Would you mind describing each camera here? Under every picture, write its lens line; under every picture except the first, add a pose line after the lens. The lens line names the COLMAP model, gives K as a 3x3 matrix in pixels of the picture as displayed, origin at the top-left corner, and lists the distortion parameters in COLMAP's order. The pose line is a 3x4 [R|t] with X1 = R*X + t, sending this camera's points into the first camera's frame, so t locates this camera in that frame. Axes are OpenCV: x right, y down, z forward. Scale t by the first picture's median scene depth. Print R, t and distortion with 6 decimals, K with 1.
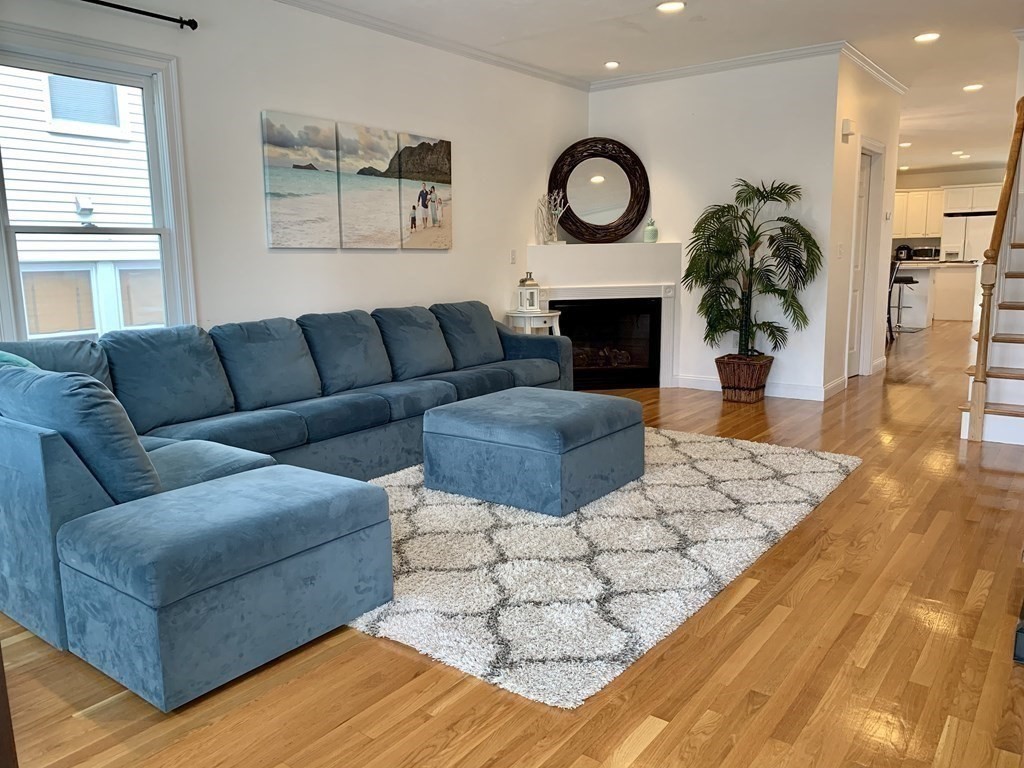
lens RADIAL K [[780.7, 0, 509.9], [0, 780.7, 375.6], [0, 0, 1]] dist [0.064249, -0.105712]
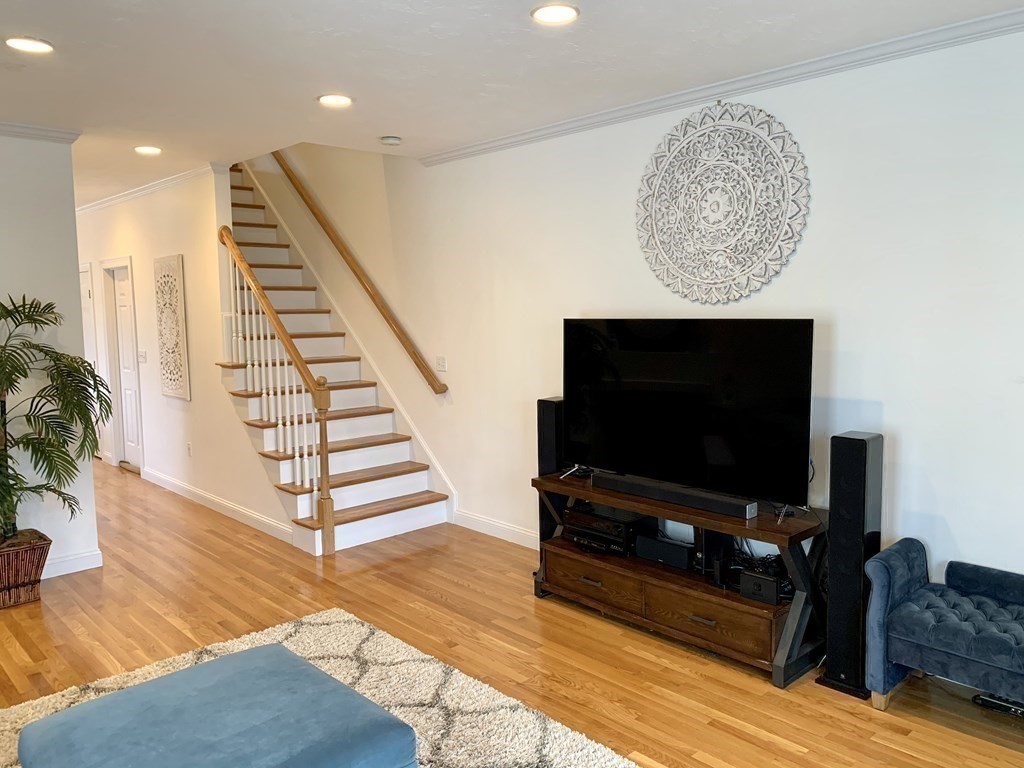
lens RADIAL K [[780.7, 0, 509.9], [0, 780.7, 375.6], [0, 0, 1]] dist [0.064249, -0.105712]
pose [[0.177685, -0.083061, 0.980576, -0.557582], [0.163992, 0.984998, 0.053720, -0.247769], [-0.970327, 0.151261, 0.188641, 0.761737]]
